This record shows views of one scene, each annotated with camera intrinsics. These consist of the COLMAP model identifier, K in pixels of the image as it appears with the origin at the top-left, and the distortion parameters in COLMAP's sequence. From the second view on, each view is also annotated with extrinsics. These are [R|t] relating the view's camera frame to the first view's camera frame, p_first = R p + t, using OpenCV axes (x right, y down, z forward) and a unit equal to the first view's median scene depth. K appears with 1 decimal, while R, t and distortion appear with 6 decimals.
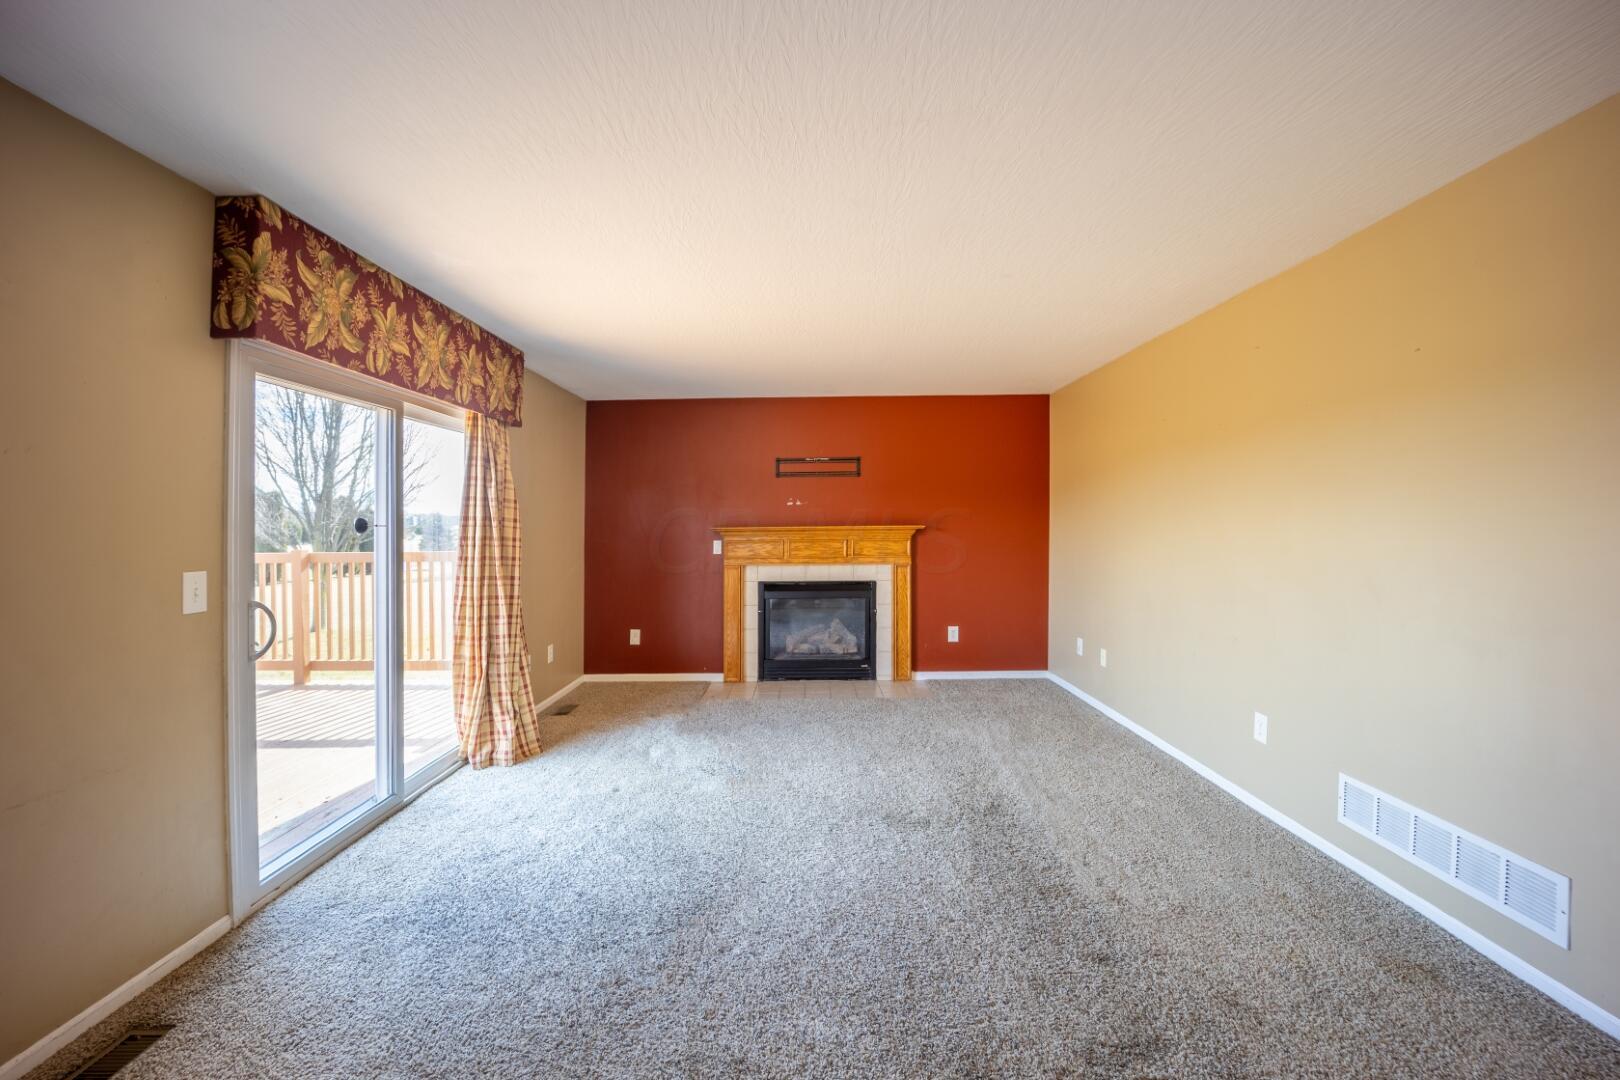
lens RADIAL K [[675.3, 0, 814.4], [0, 675.3, 514.9], [0, 0, 1]] dist [-0.012729, -0.000769]
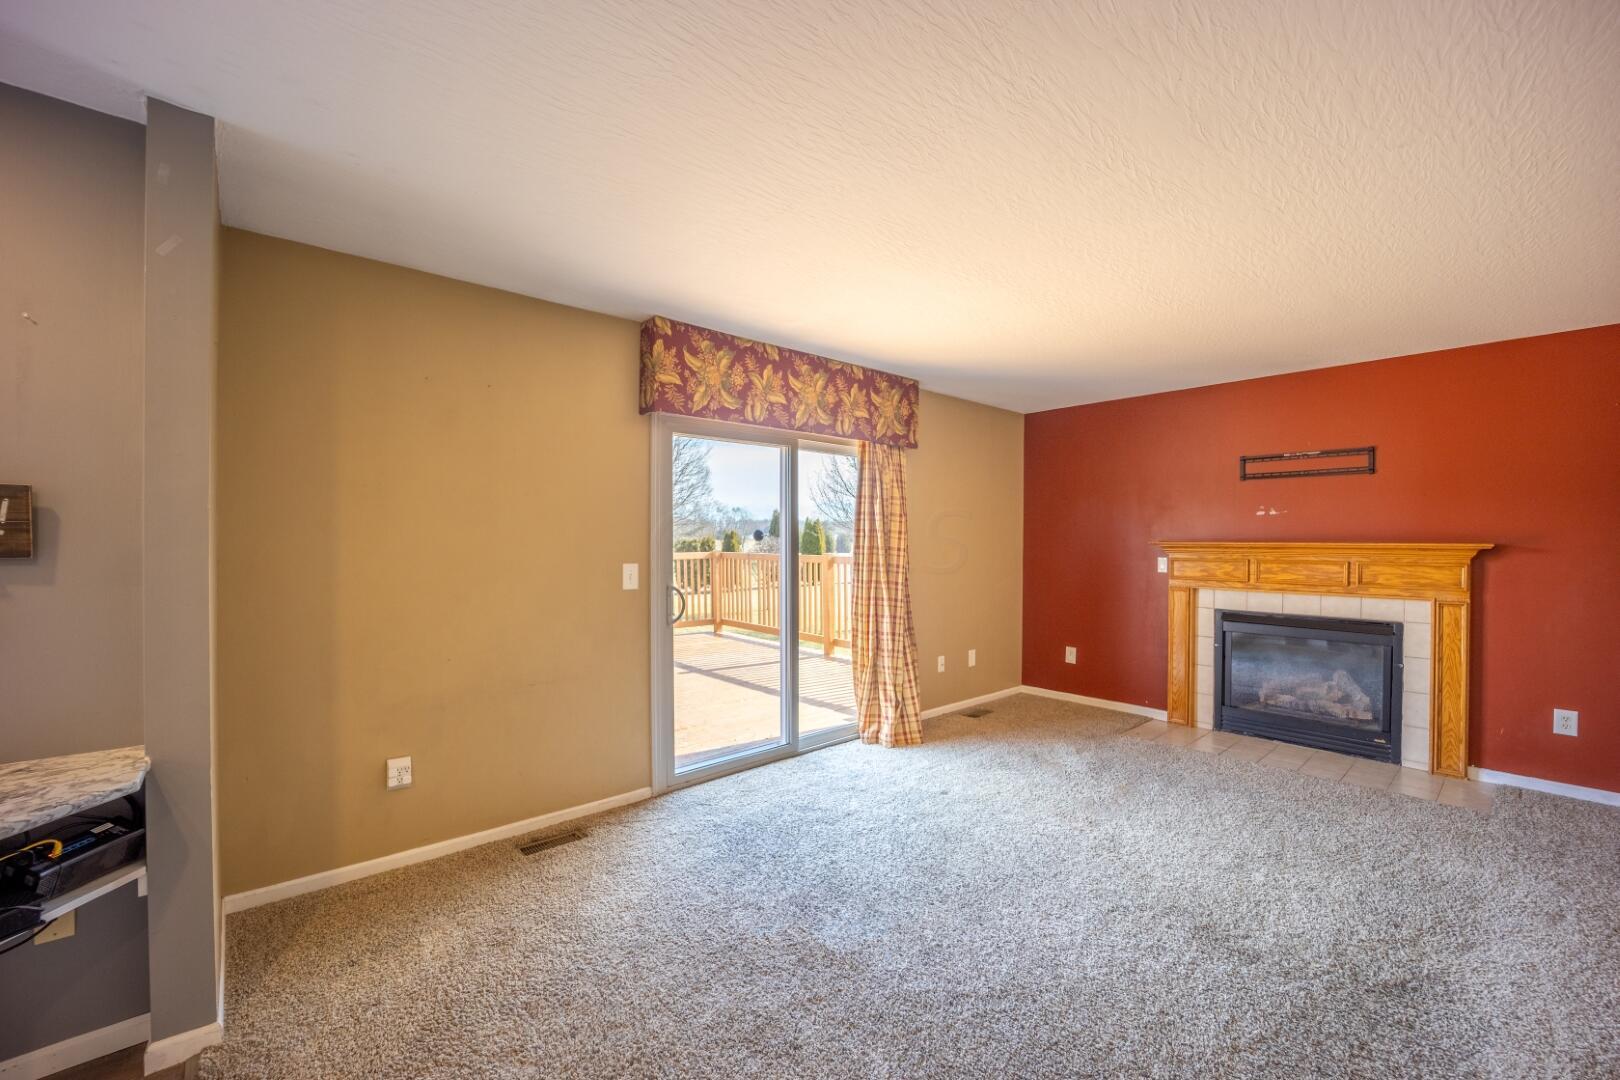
lens RADIAL K [[675.3, 0, 815.2], [0, 675.3, 530.9], [0, 0, 1]] dist [-0.012729, -0.000769]
pose [[0.663728, 0.004901, -0.747958, 0.322144], [0.000089, 0.999978, 0.006631, -0.002056], [0.747974, -0.004468, 0.663713, 0.150241]]
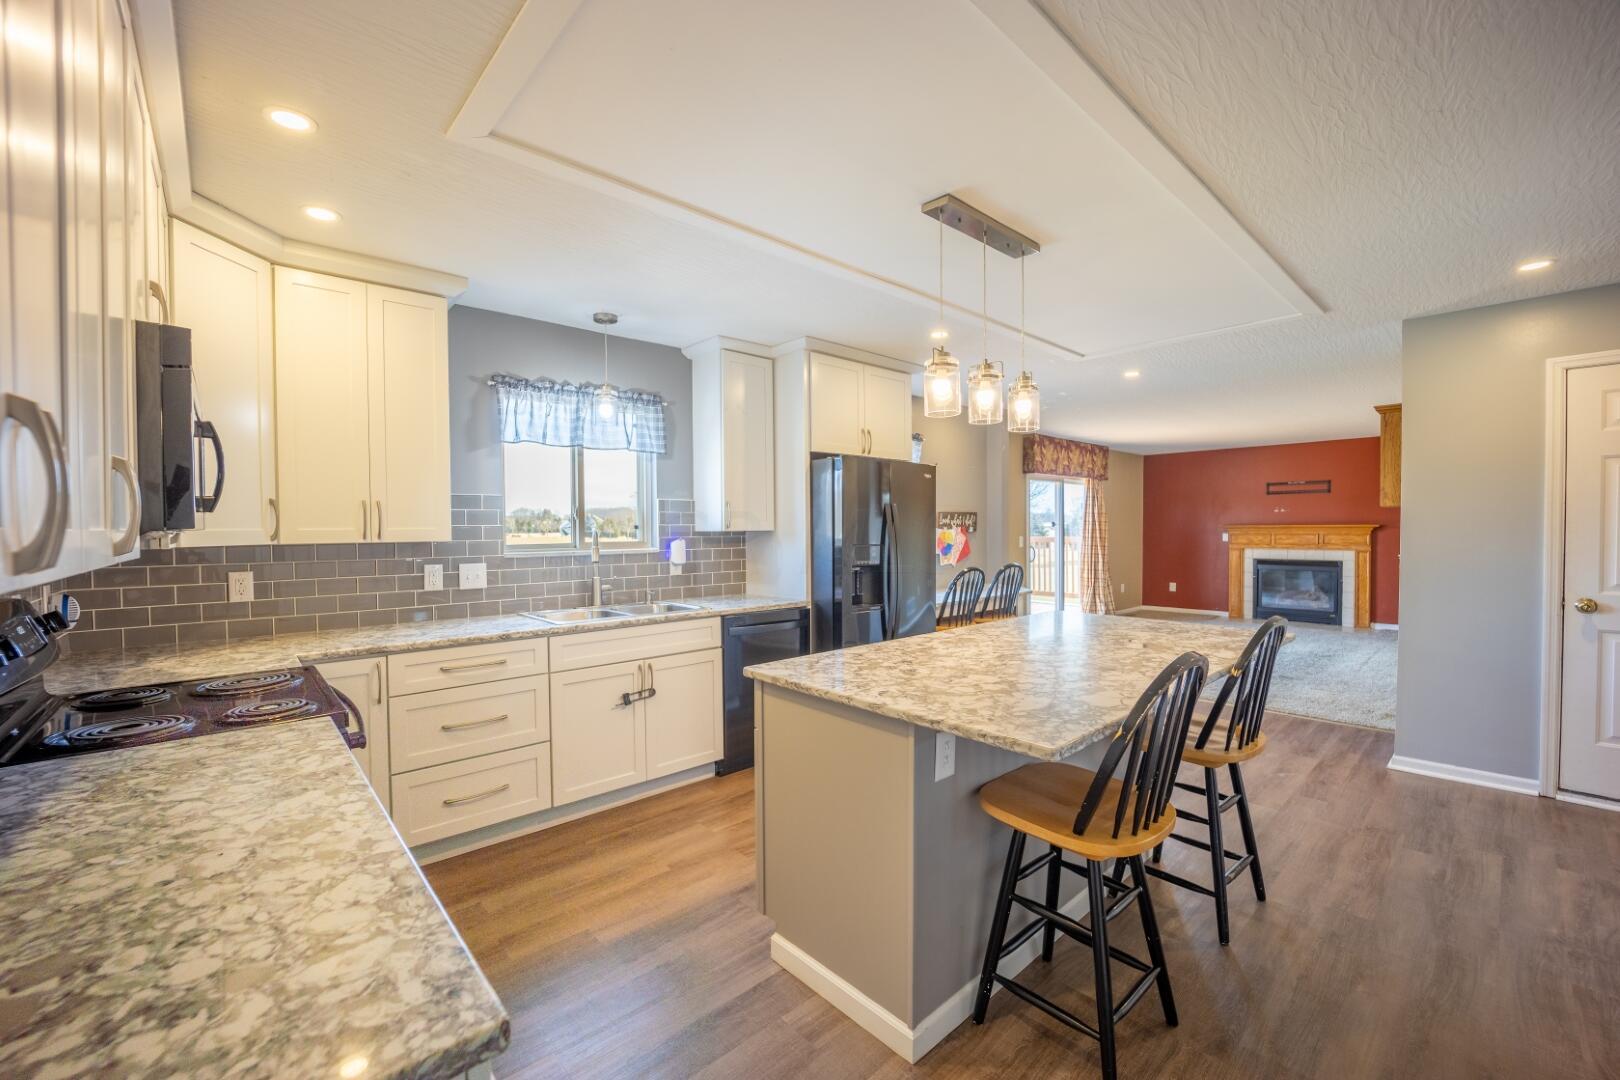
lens RADIAL K [[675.3, 0, 814.7], [0, 675.3, 531.1], [0, 0, 1]] dist [-0.012729, -0.000769]
pose [[0.673936, 0.009515, -0.738728, 0.636450], [0.010056, 0.999706, 0.022051, -0.023219], [0.738721, -0.022290, 0.673642, -1.396970]]
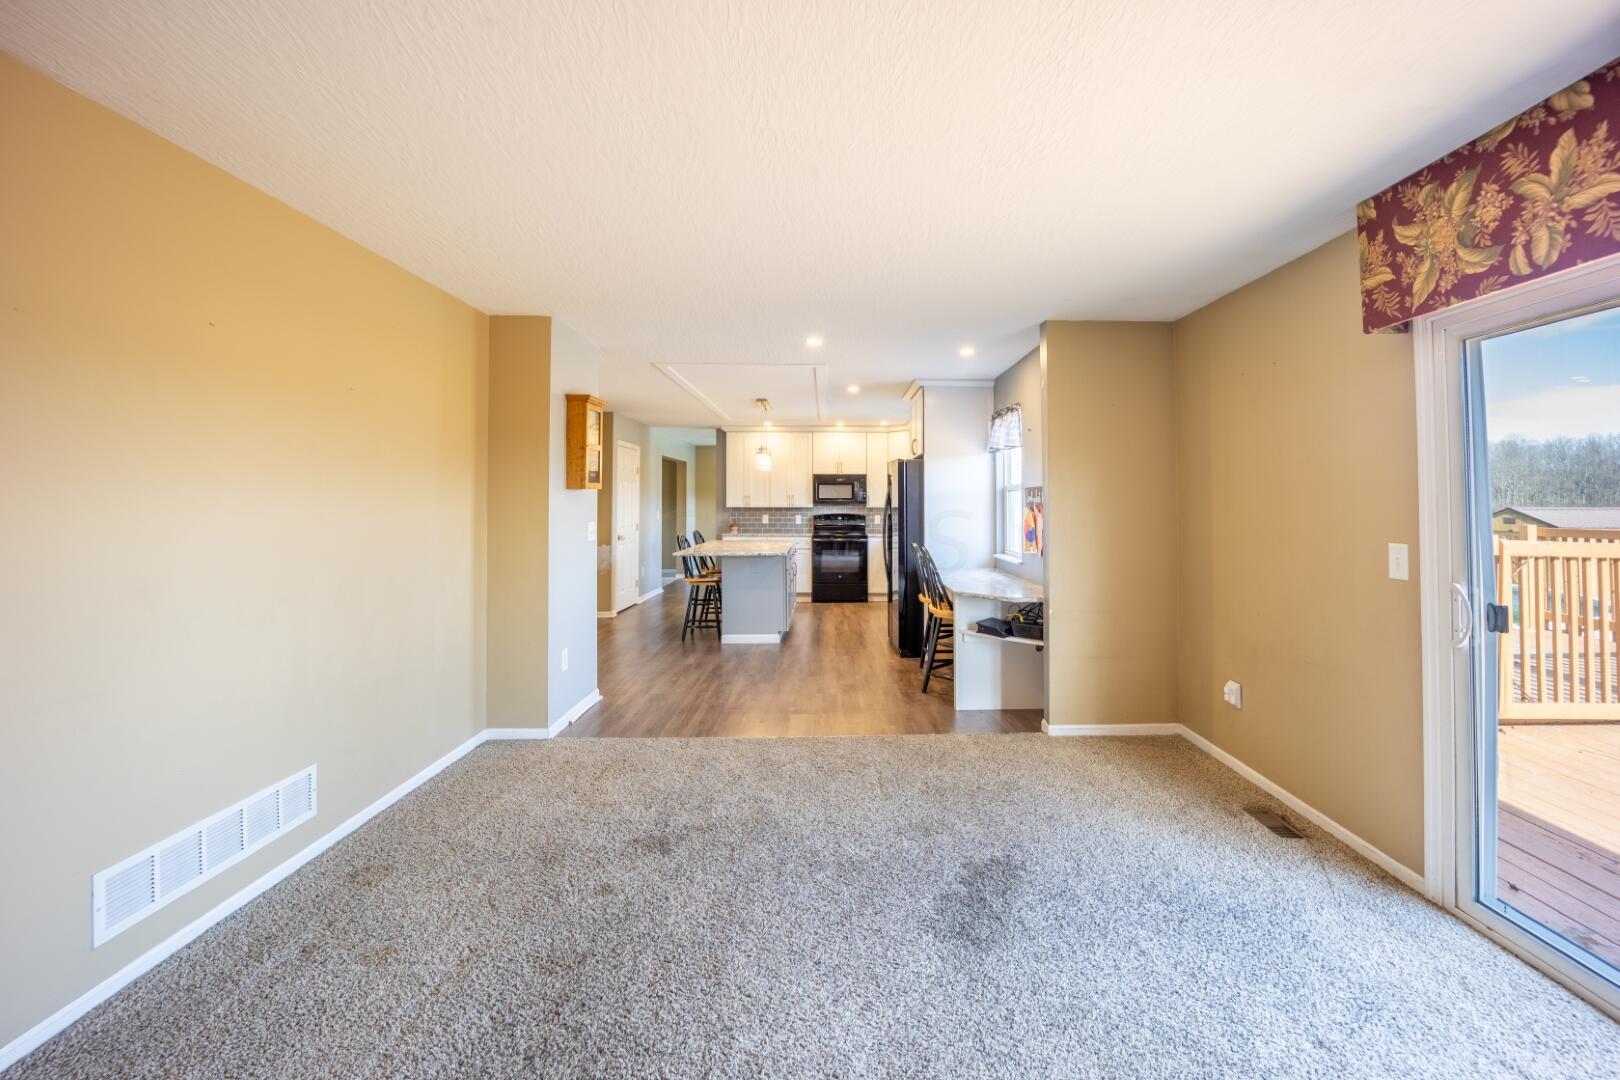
lens RADIAL K [[675.3, 0, 851.9], [0, 675.3, 489.3], [0, 0, 1]] dist [-0.012729, -0.000769]
pose [[-0.999837, -0.002427, -0.017905, 0.016676], [-0.001852, 0.999484, -0.032063, 0.017251], [0.017974, -0.032025, -0.999325, 1.218779]]
